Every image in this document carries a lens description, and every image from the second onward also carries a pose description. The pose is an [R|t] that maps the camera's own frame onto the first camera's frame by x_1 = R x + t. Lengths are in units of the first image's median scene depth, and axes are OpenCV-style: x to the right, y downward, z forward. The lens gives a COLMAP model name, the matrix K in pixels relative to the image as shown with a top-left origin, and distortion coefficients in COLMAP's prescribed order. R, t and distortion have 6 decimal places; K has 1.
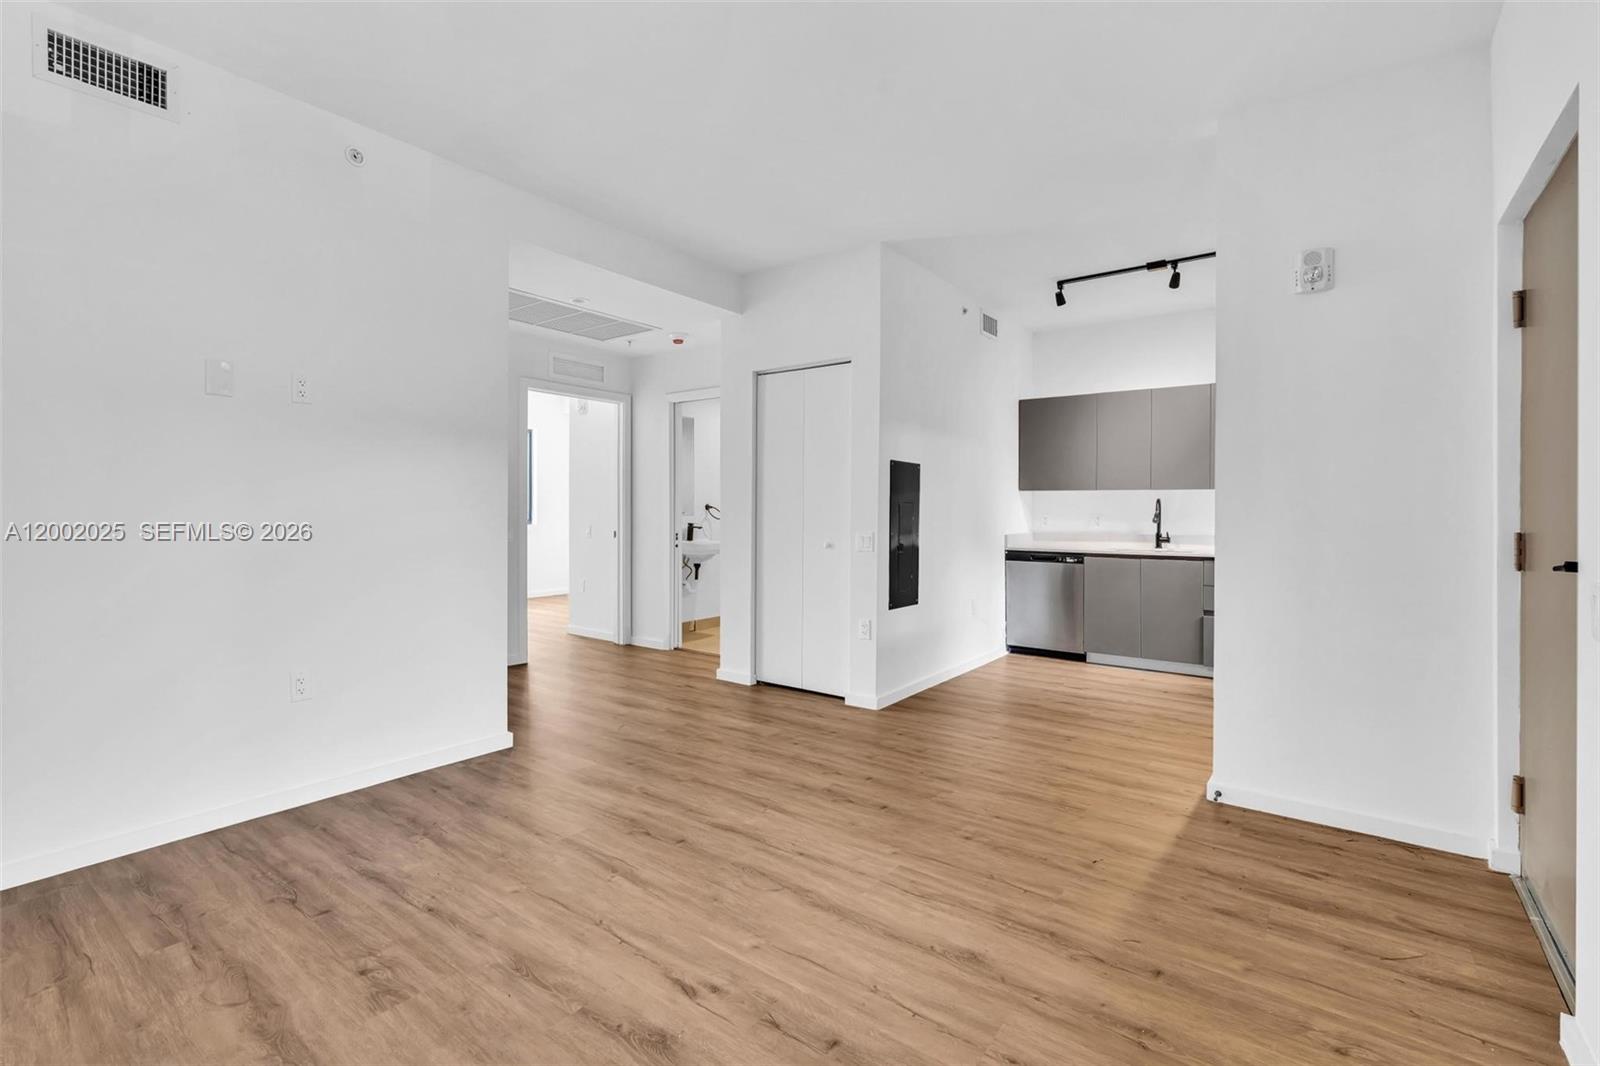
lens RADIAL K [[714.7, 0, 796.0], [0, 714.7, 515.4], [0, 0, 1]] dist [0.000240, -0.000212]
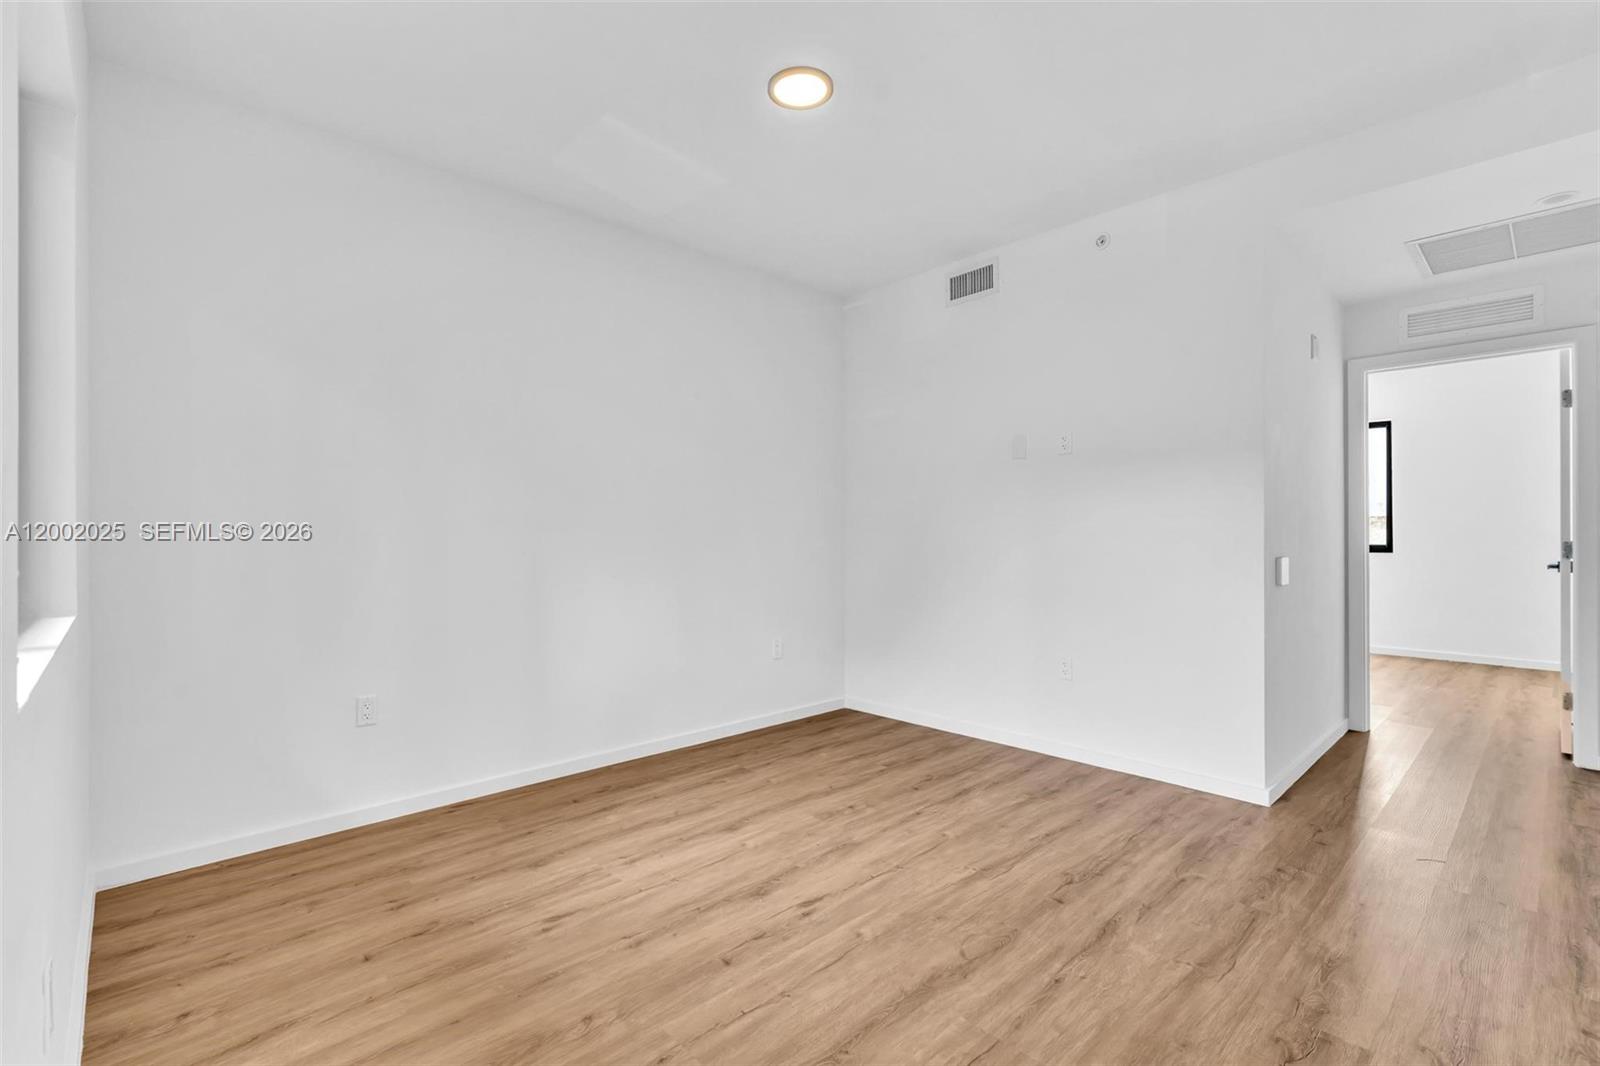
lens RADIAL K [[714.7, 0, 792.9], [0, 714.7, 536.6], [0, 0, 1]] dist [0.000240, -0.000212]
pose [[-0.162372, -0.000137, -0.986730, 0.861023], [-0.003609, 0.999993, 0.000455, -0.003548], [0.986723, 0.003635, -0.162371, 0.893924]]
